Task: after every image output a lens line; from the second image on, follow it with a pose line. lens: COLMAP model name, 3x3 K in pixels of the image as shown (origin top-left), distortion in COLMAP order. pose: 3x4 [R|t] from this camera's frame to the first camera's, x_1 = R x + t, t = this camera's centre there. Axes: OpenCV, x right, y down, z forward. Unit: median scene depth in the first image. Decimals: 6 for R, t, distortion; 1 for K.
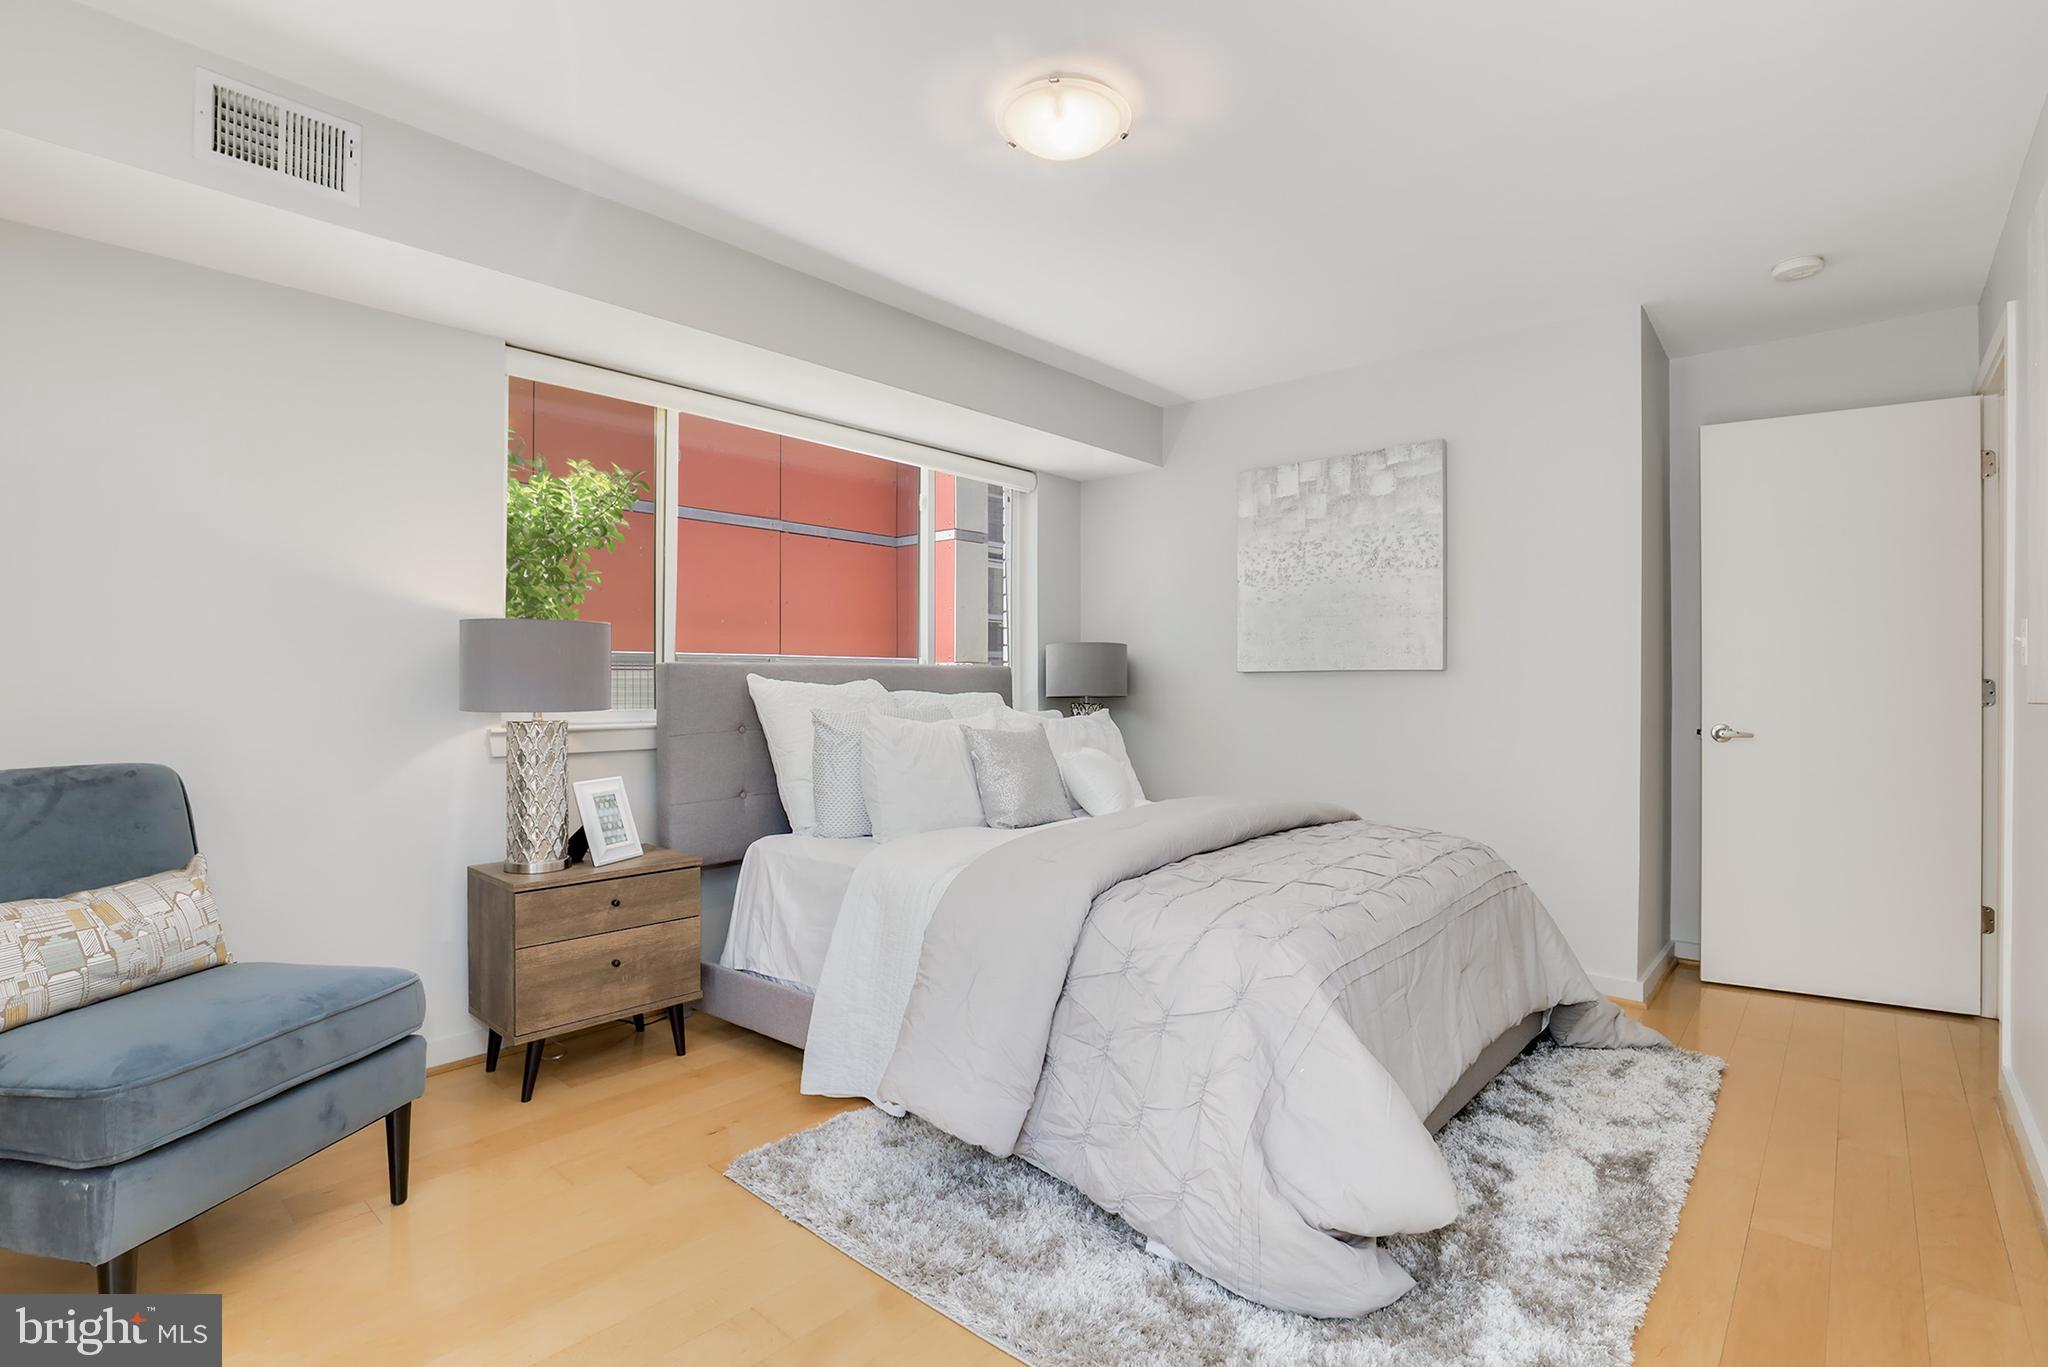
lens RADIAL K [[944.2, 0, 1024.7], [0, 944.2, 678.2], [0, 0, 1]] dist [-0.020469, 0.005009]
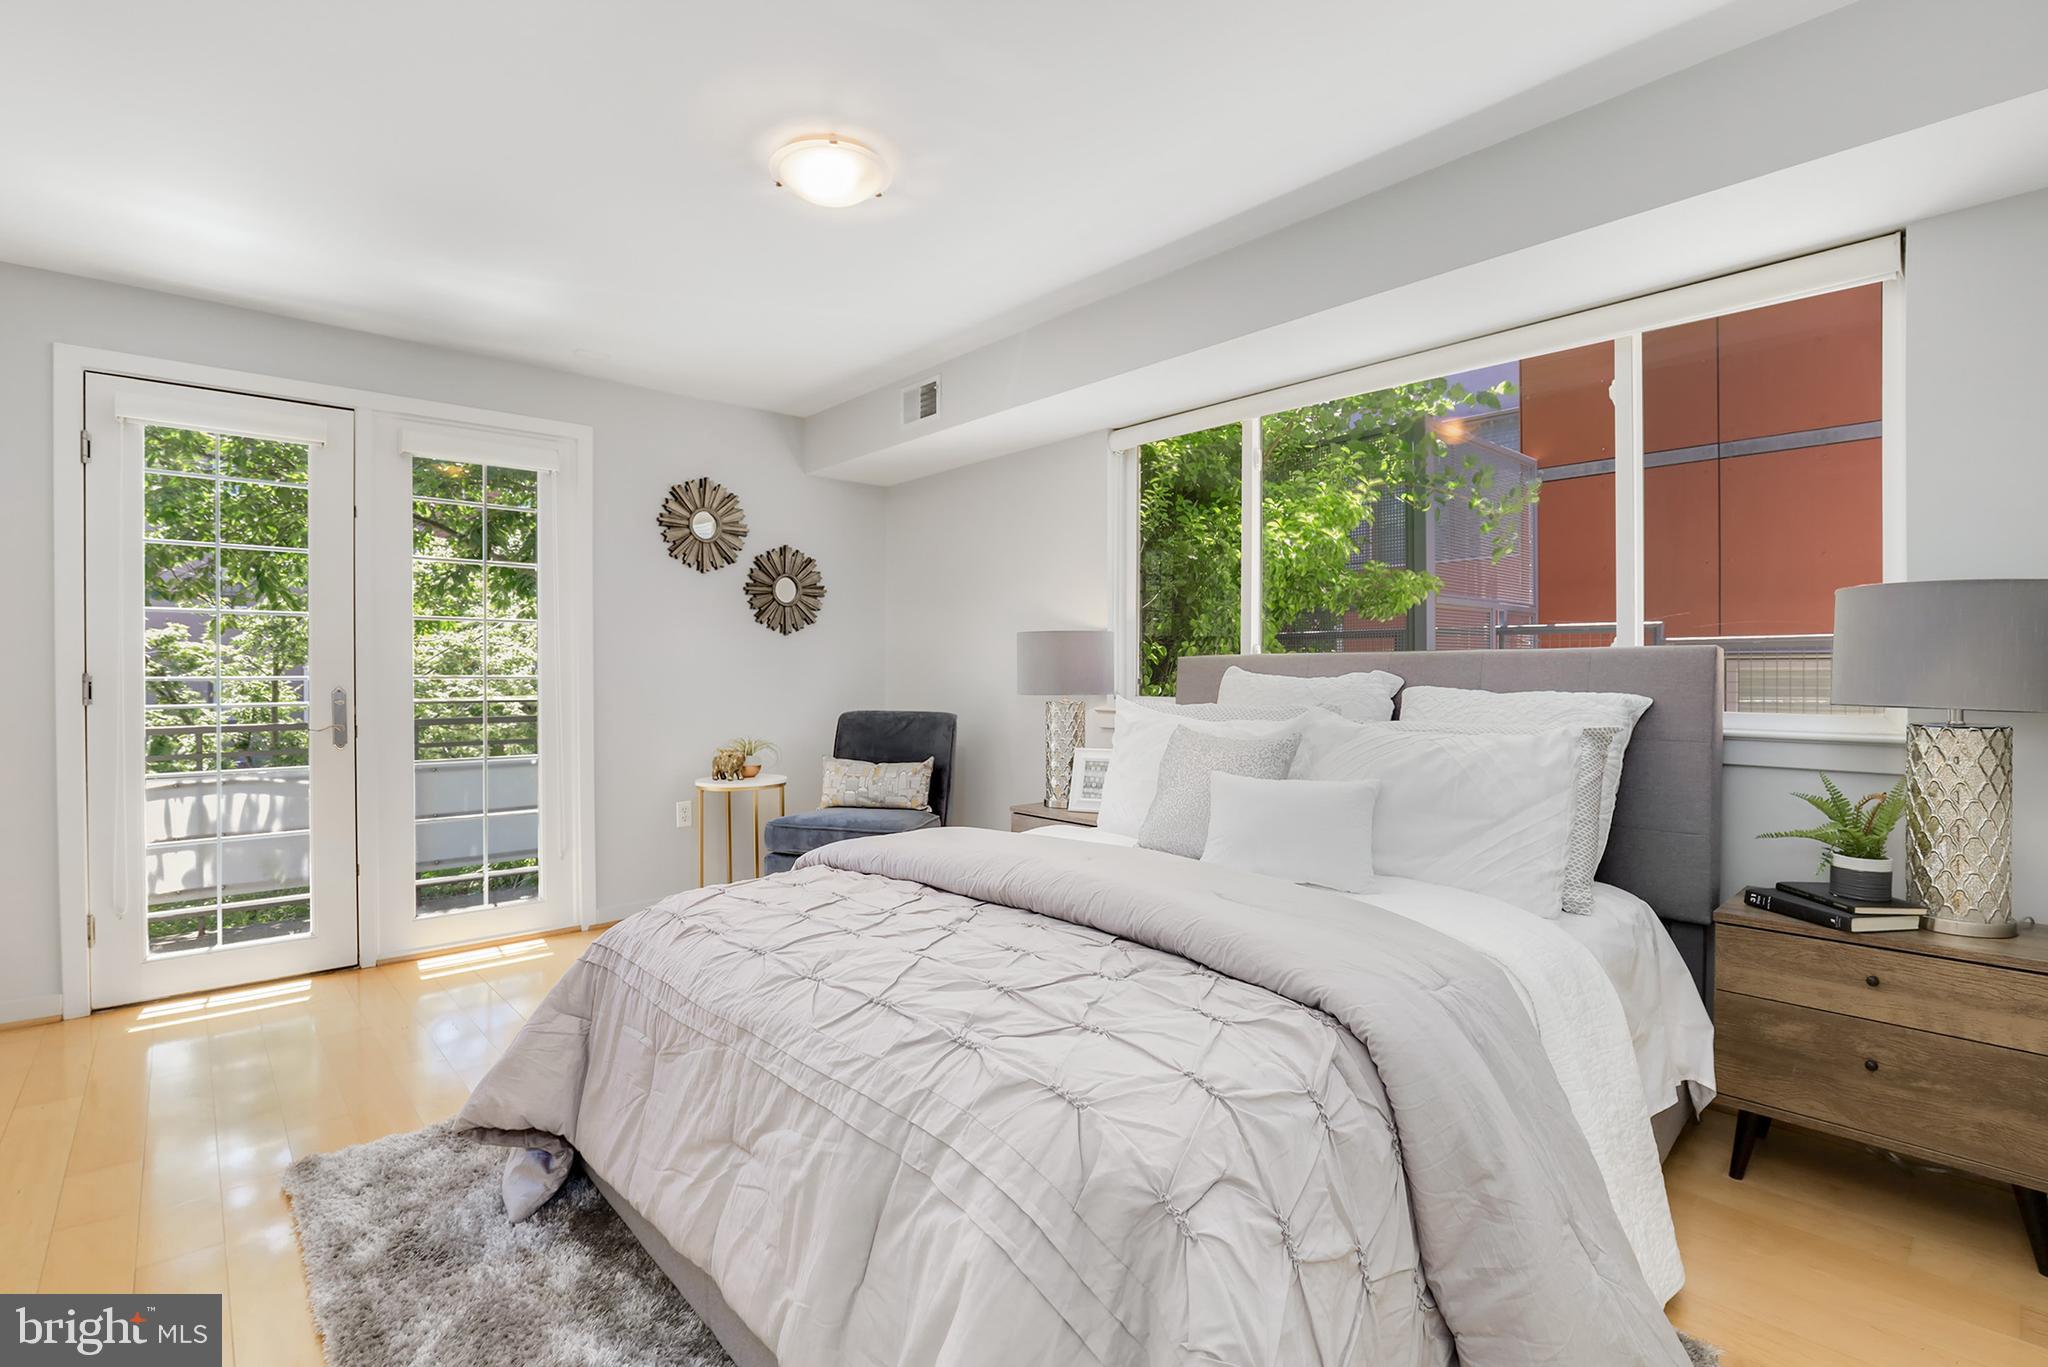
lens RADIAL K [[944.2, 0, 1024.7], [0, 944.2, 678.2], [0, 0, 1]] dist [-0.020469, 0.005009]
pose [[-0.109777, 0.006883, -0.993932, 0.968160], [-0.000529, 0.999975, 0.006983, -0.002205], [0.993956, 0.001293, -0.109770, 1.175597]]
